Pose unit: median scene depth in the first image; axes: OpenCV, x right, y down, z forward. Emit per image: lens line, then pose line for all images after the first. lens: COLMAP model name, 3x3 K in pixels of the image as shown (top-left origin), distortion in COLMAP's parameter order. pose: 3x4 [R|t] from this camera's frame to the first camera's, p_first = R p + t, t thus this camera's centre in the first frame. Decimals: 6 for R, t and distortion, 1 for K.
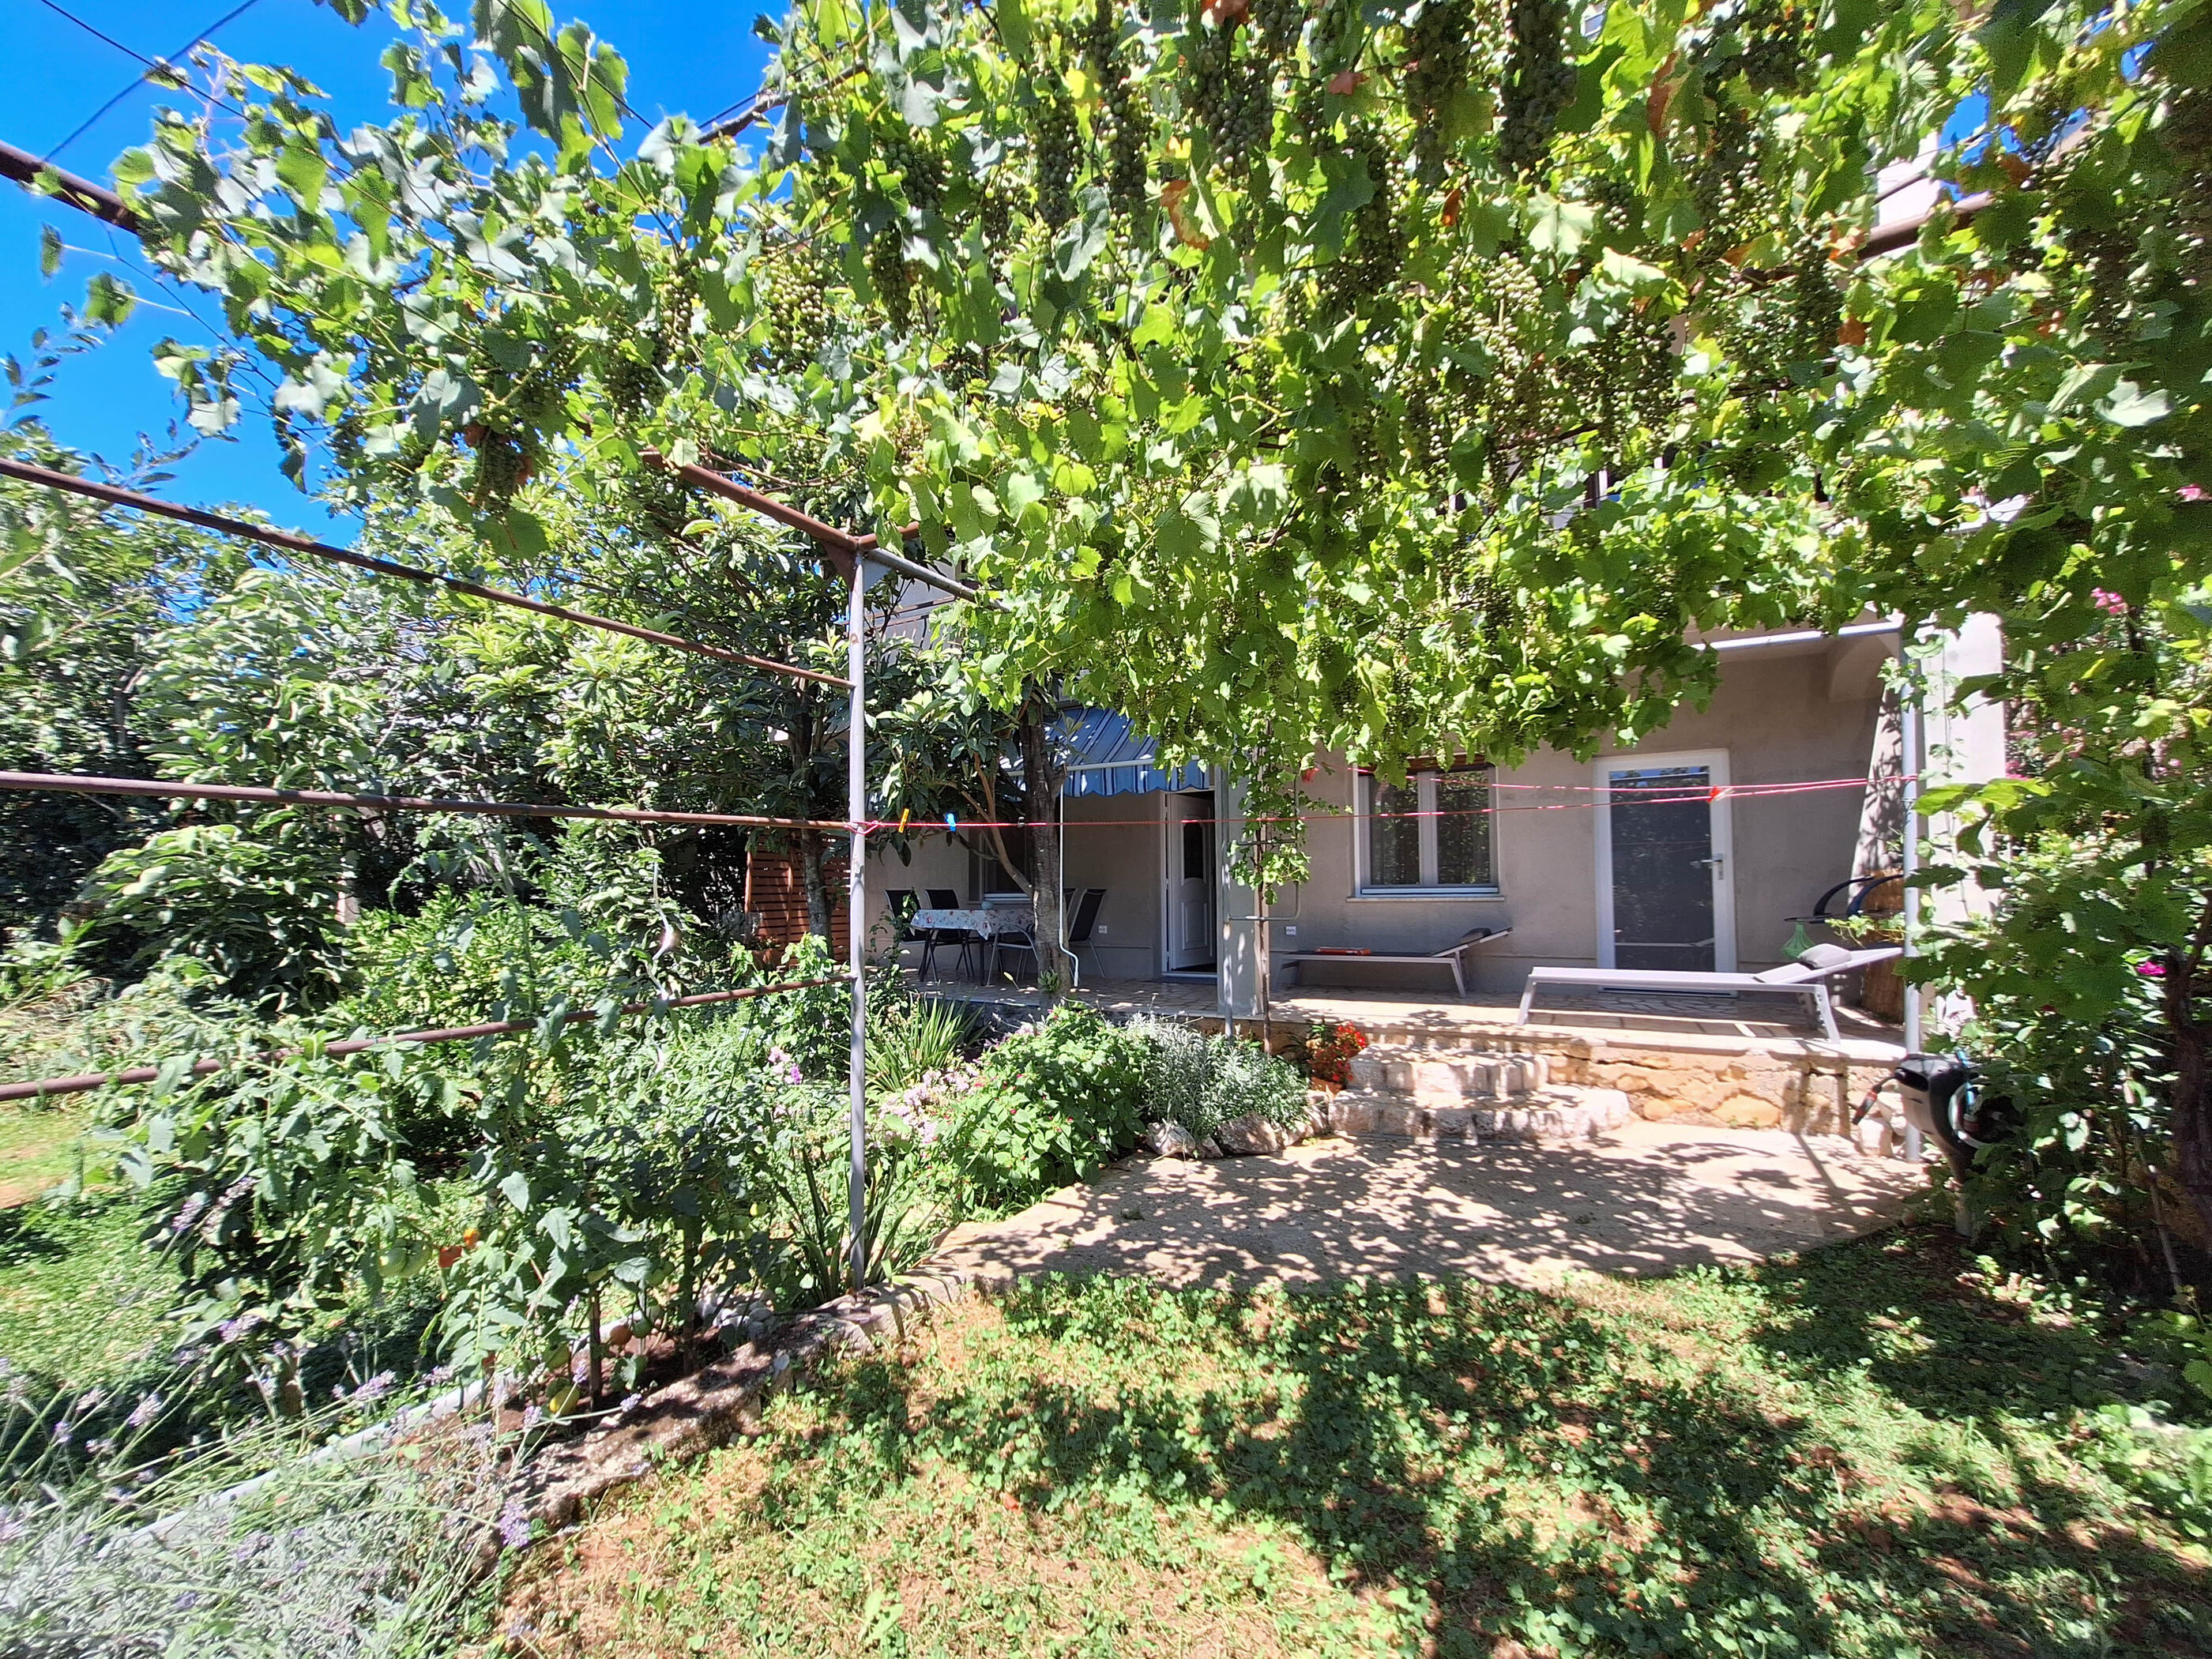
lens RADIAL K [[870.4, 0, 1094.7], [0, 870.4, 860.5], [0, 0, 1]] dist [0.001714, -0.000580]
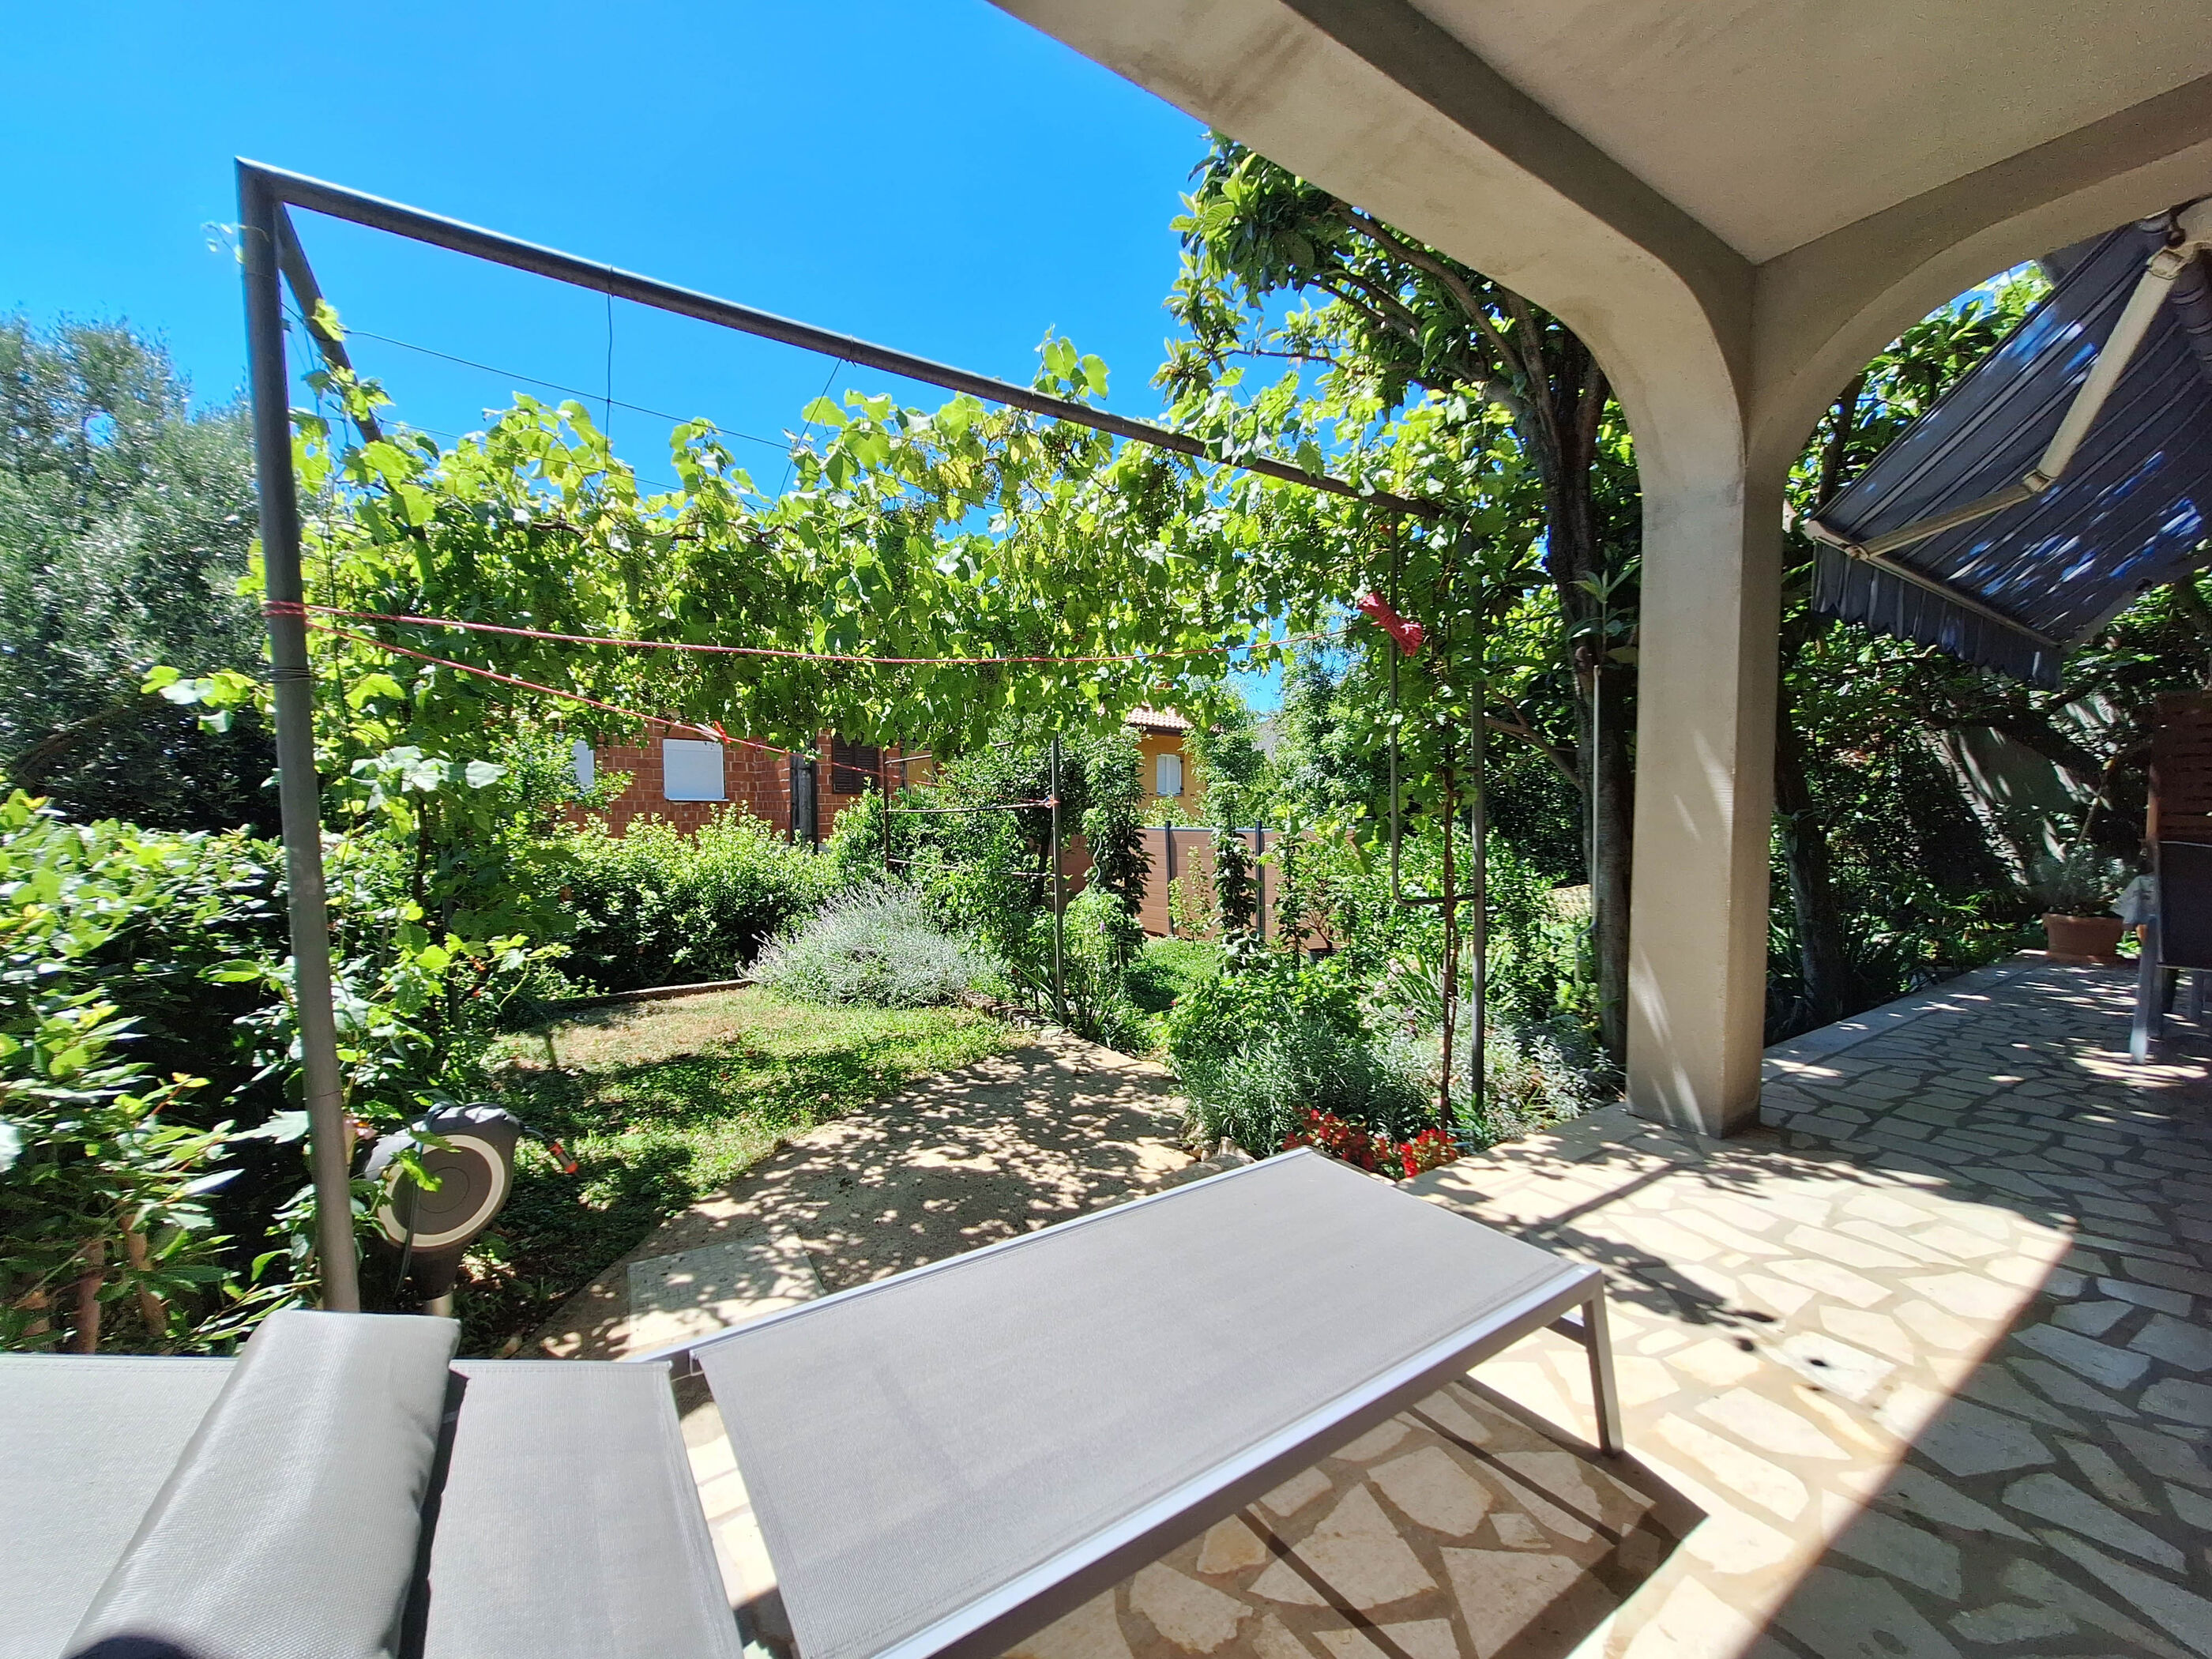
lens RADIAL K [[873.8, 0, 1094.2], [0, 873.8, 860.7], [0, 0, 1]] dist [-0.008984, 0.004693]
pose [[-0.450363, 0.051328, -0.891369, 1.317974], [0.041143, 0.998479, 0.036709, 0.018347], [0.891897, -0.020141, -0.451789, 1.729435]]
